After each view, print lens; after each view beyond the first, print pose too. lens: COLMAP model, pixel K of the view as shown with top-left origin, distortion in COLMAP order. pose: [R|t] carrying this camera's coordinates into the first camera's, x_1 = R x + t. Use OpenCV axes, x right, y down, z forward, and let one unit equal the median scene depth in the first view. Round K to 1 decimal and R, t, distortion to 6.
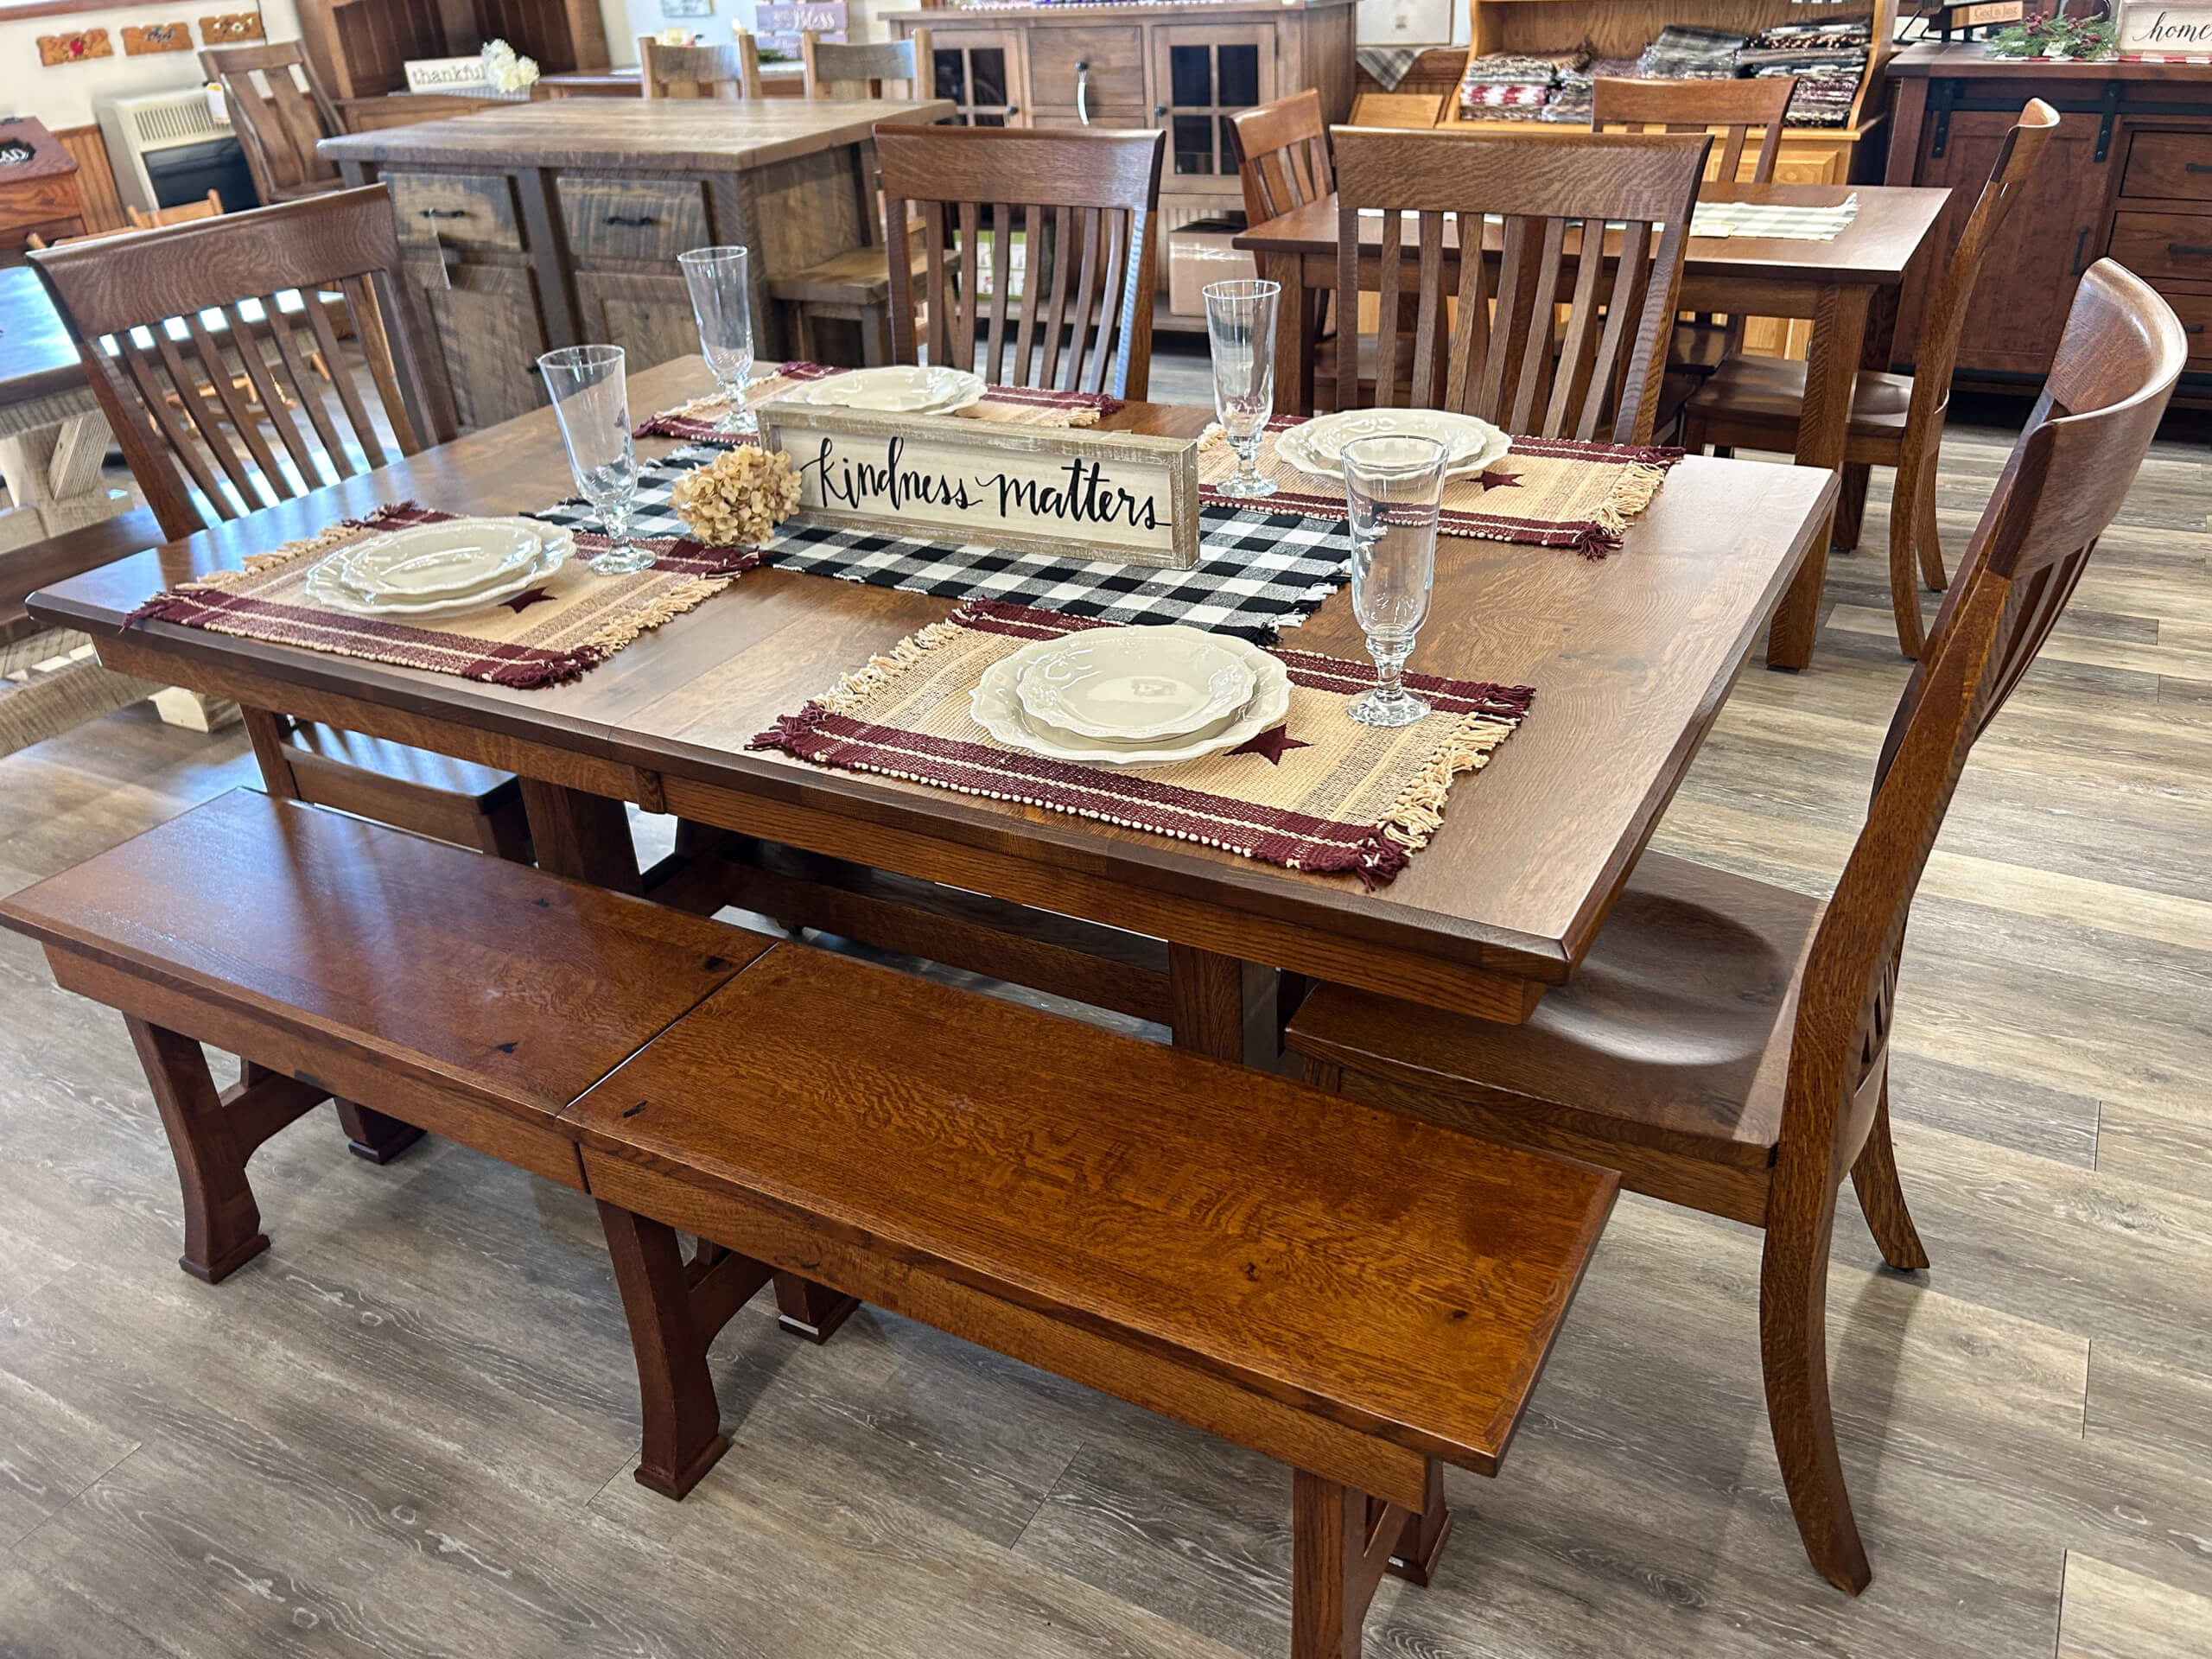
lens RADIAL K [[1703.9, 0, 1095.7], [0, 1703.9, 814.5], [0, 0, 1]] dist [0.006515, -0.005323]
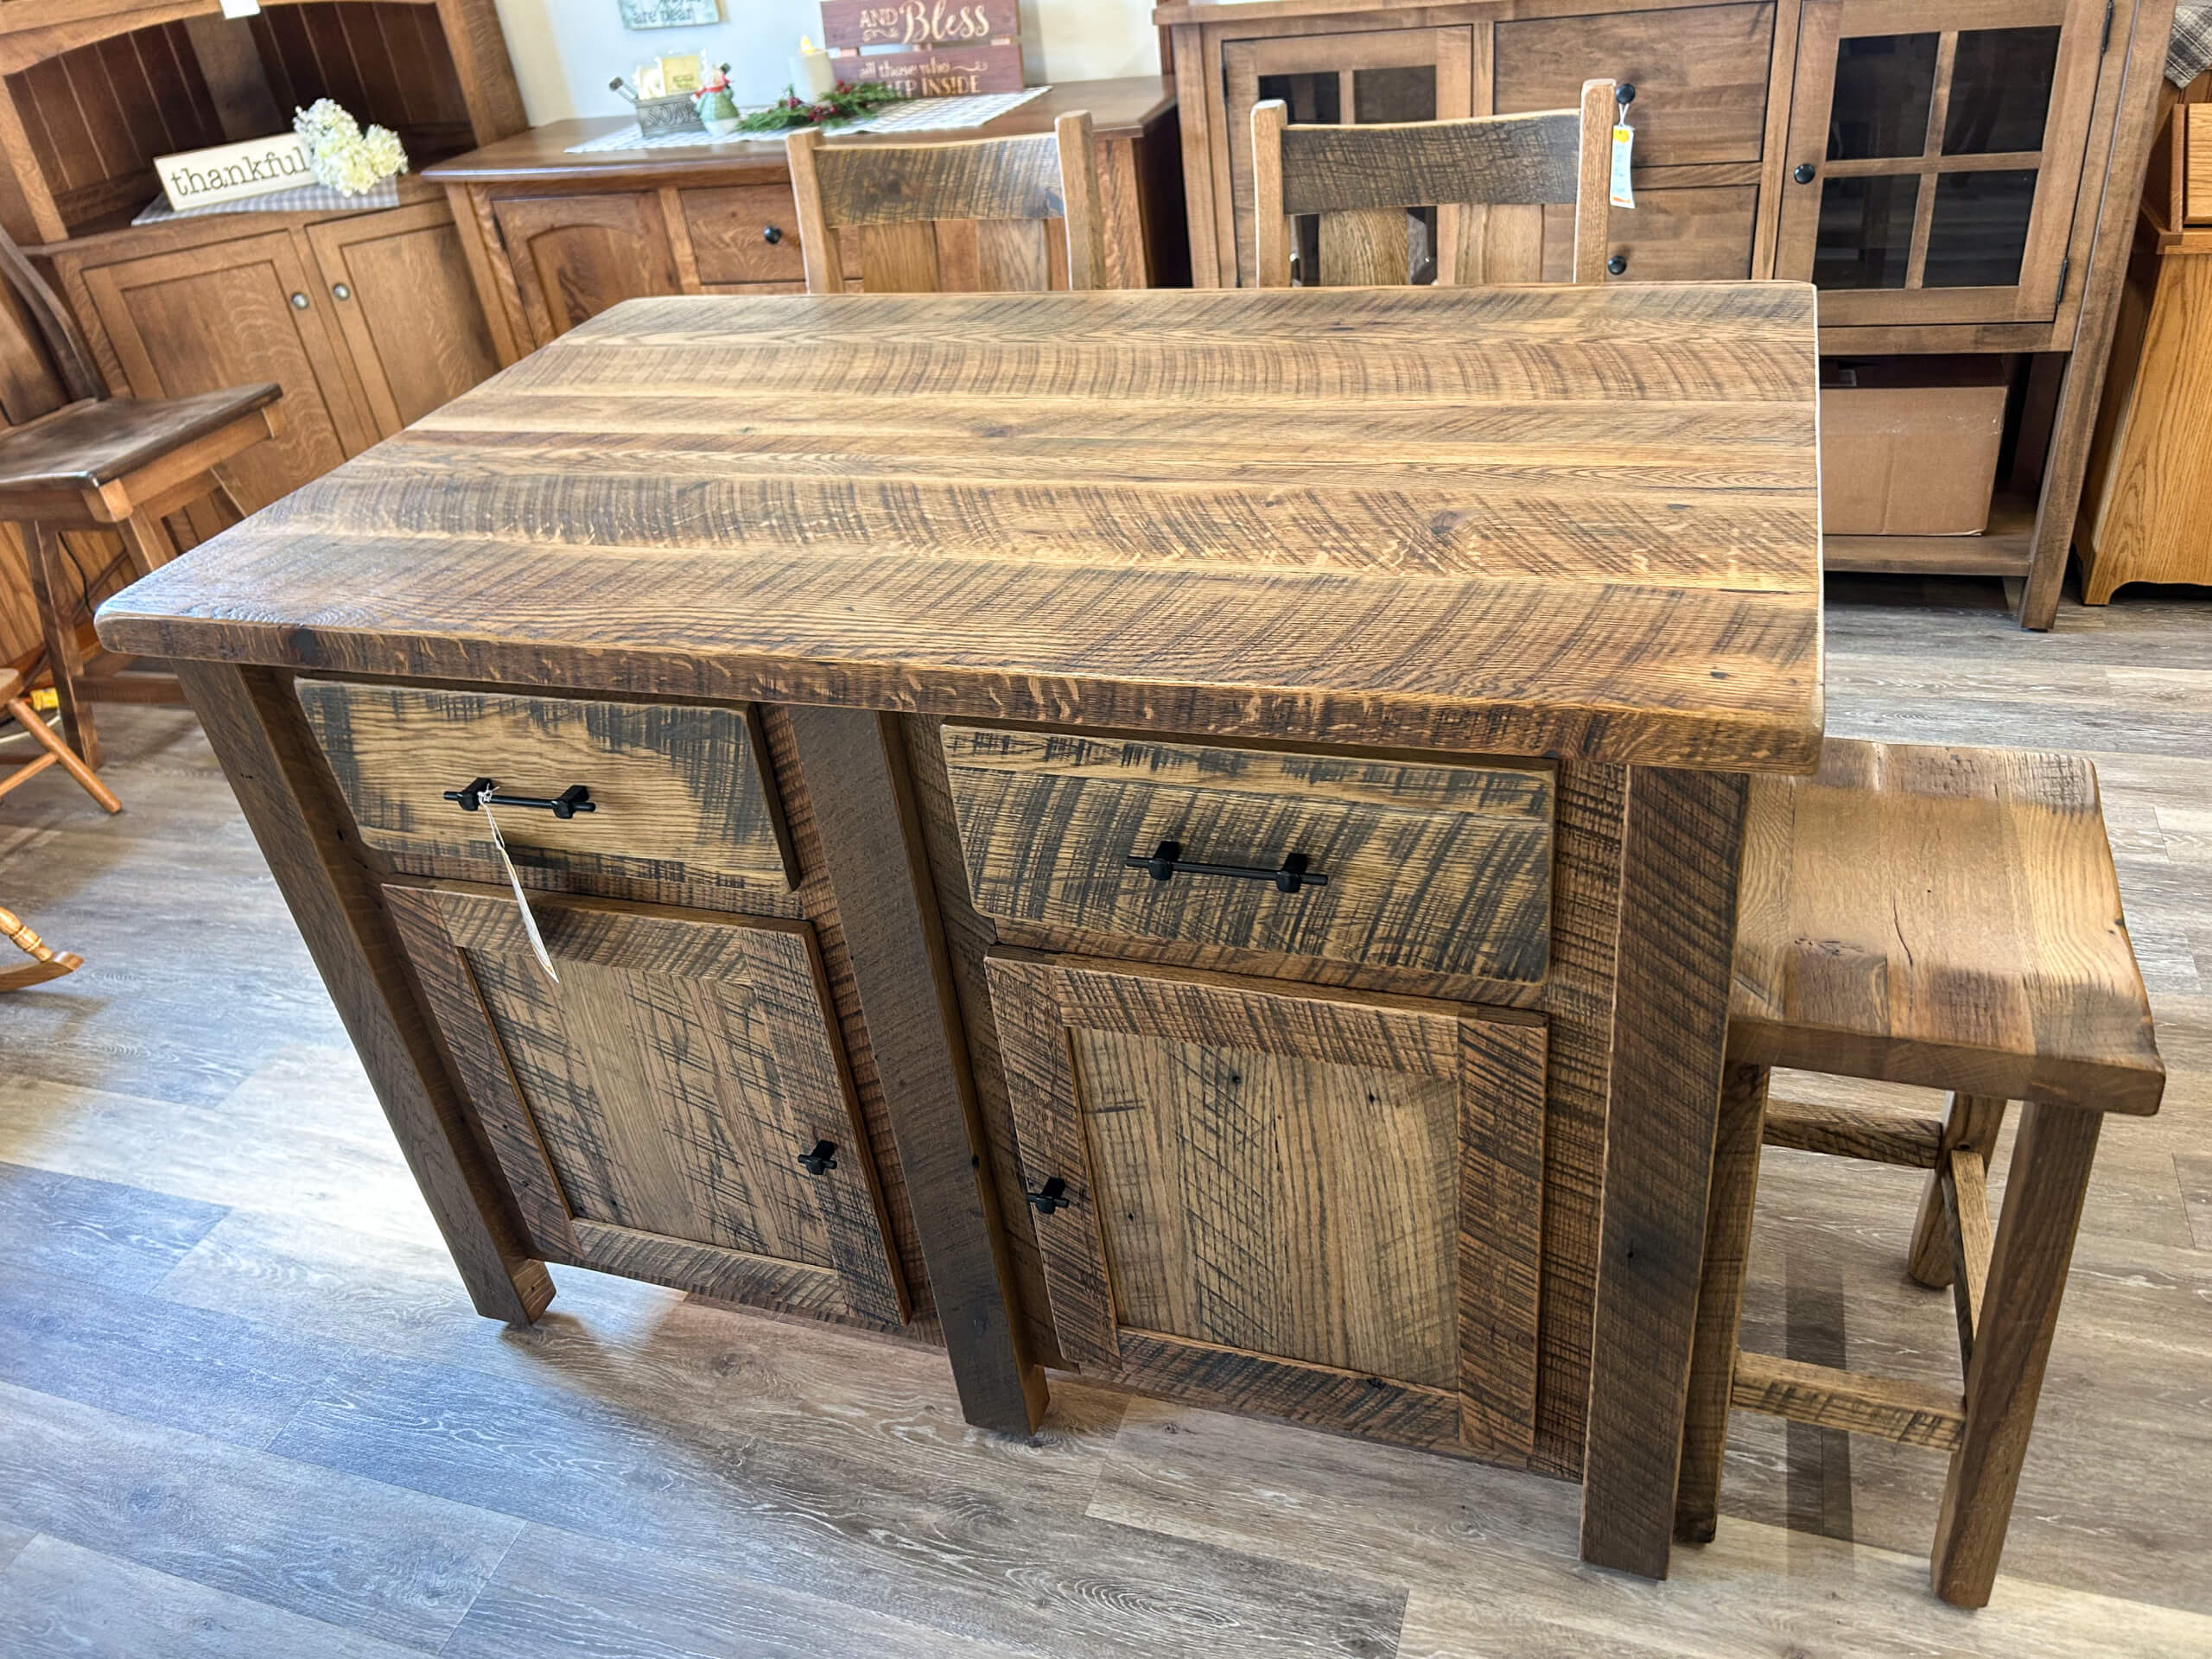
lens RADIAL K [[1703.9, 0, 1092.9], [0, 1703.9, 837.0], [0, 0, 1]] dist [0.006515, -0.005323]
pose [[0.985172, -0.134849, 0.106072, -0.245311], [0.128302, 0.989515, 0.066327, -0.279878], [-0.113904, -0.051734, 0.992144, 0.518996]]
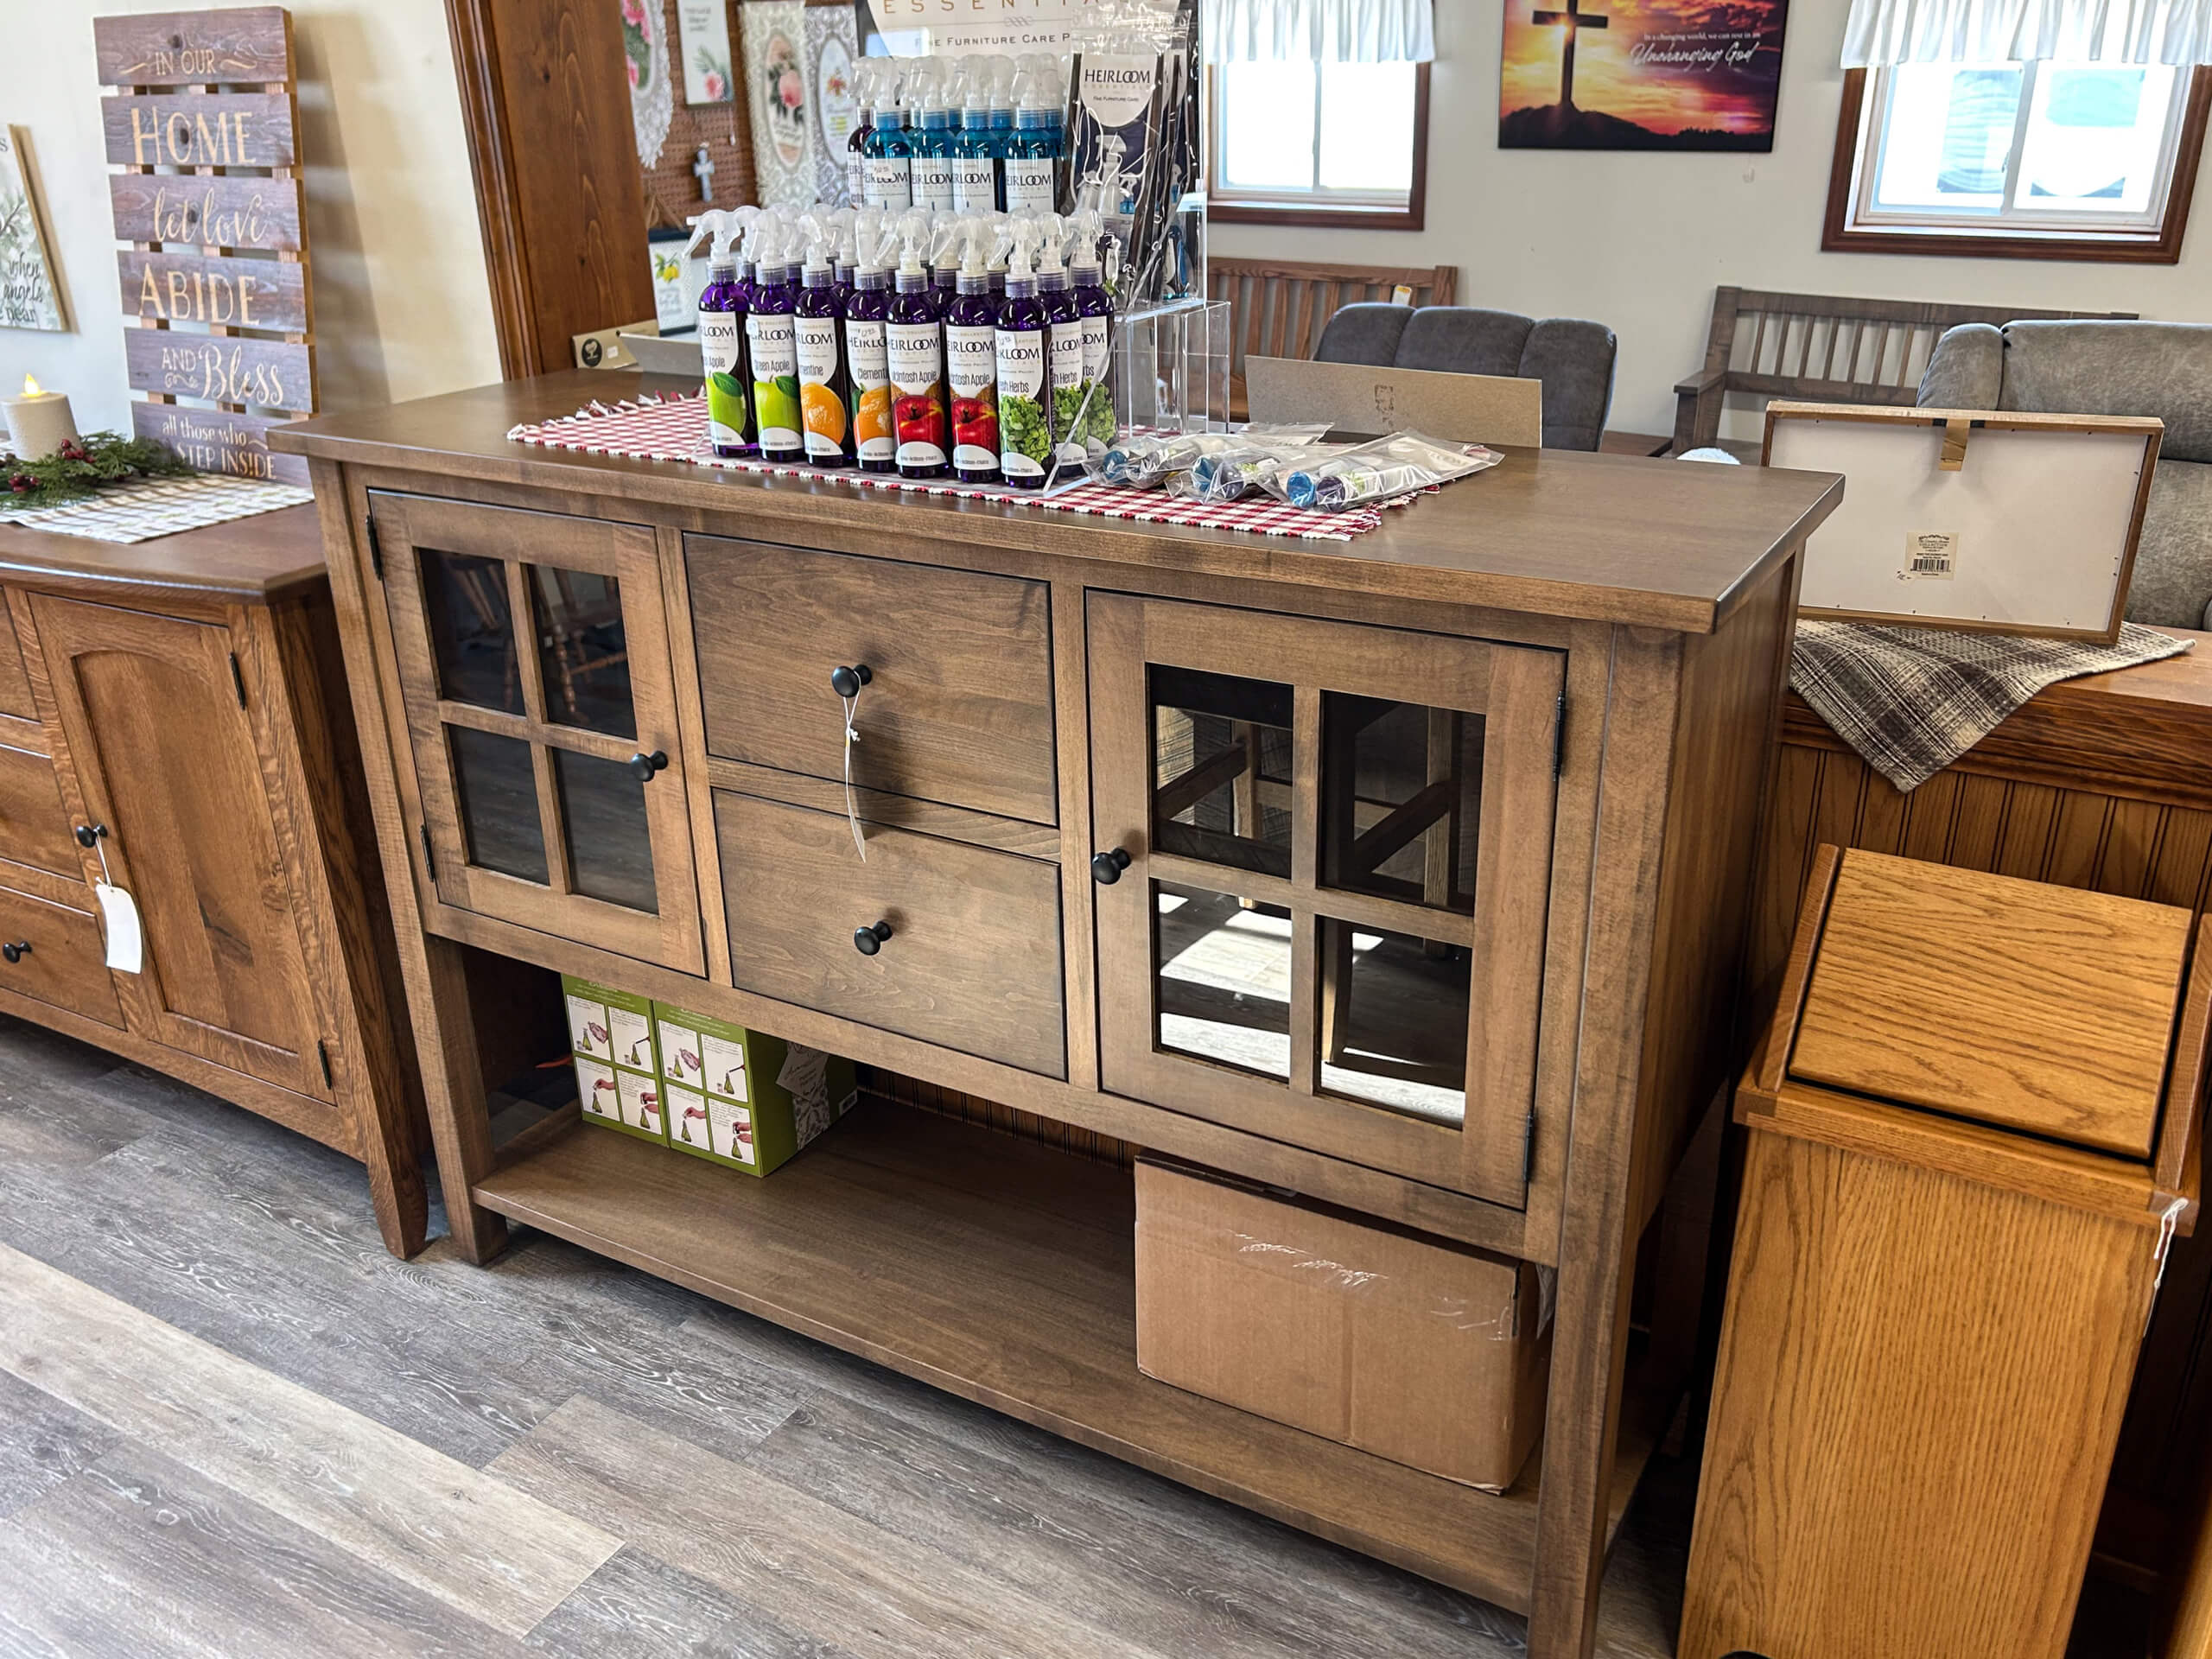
lens RADIAL K [[1858.0, 0, 1118.7], [0, 1858.0, 835.5], [0, 0, 1]] dist [-0.007558, 0.025442]
pose [[0.999192, 0.038686, -0.010895, 0.042800], [-0.039502, 0.995272, -0.088734, -0.390121], [0.007411, 0.089092, 0.995996, 0.695752]]
